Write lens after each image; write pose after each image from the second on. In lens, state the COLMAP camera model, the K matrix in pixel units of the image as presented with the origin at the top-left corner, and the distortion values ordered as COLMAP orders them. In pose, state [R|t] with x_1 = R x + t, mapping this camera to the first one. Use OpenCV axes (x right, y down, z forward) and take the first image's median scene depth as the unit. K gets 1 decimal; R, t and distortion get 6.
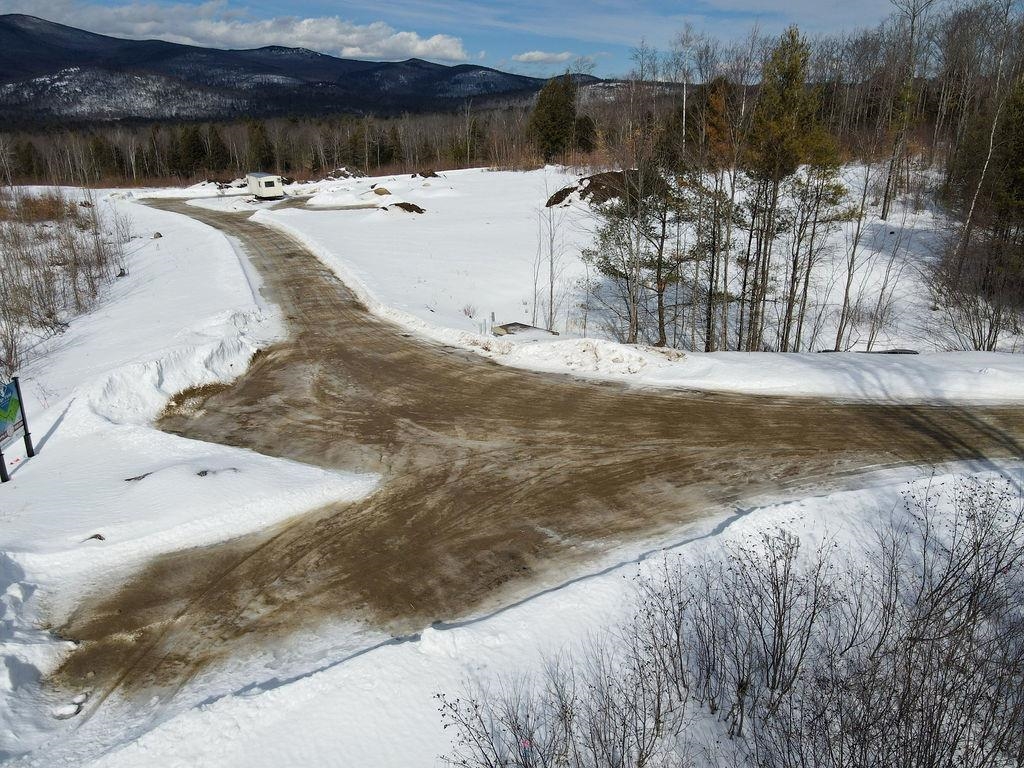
lens RADIAL K [[737.0, 0, 512.0], [0, 737.0, 384.0], [0, 0, 1]] dist [0.006388, 0.008233]
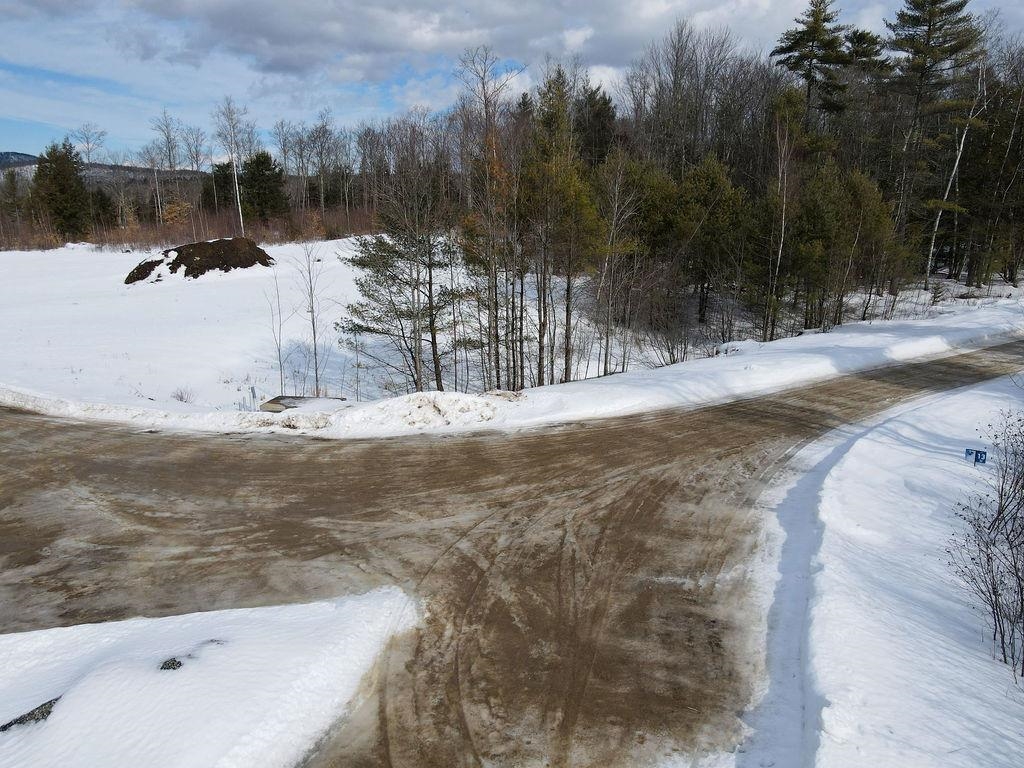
lens RADIAL K [[737.0, 0, 512.0], [0, 737.0, 384.0], [0, 0, 1]] dist [0.006388, 0.008233]
pose [[0.800474, -0.131637, 0.584733, -0.400648], [0.192475, 0.980369, -0.042786, -0.015550], [-0.567622, 0.146796, 0.810096, 0.262339]]
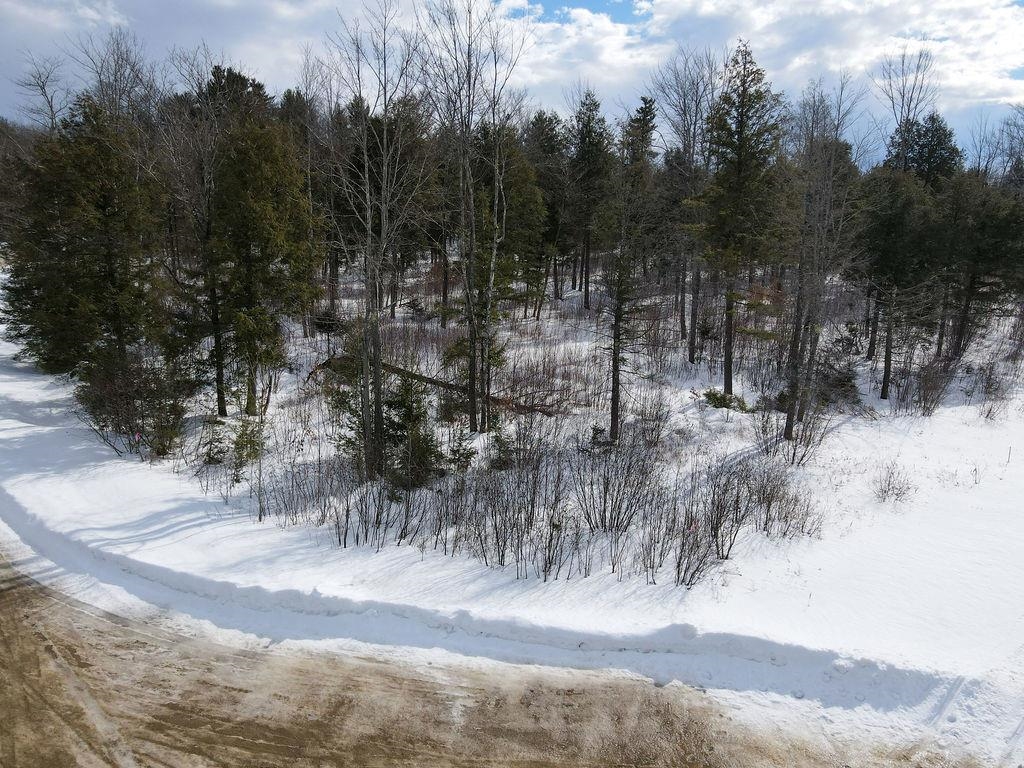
lens RADIAL K [[737.0, 0, 512.0], [0, 737.0, 384.0], [0, 0, 1]] dist [0.006388, 0.008233]
pose [[-0.743904, -0.127604, 0.655991, -0.328117], [0.218268, 0.881378, 0.418965, -0.302047], [-0.631638, 0.454851, -0.627808, 0.908153]]
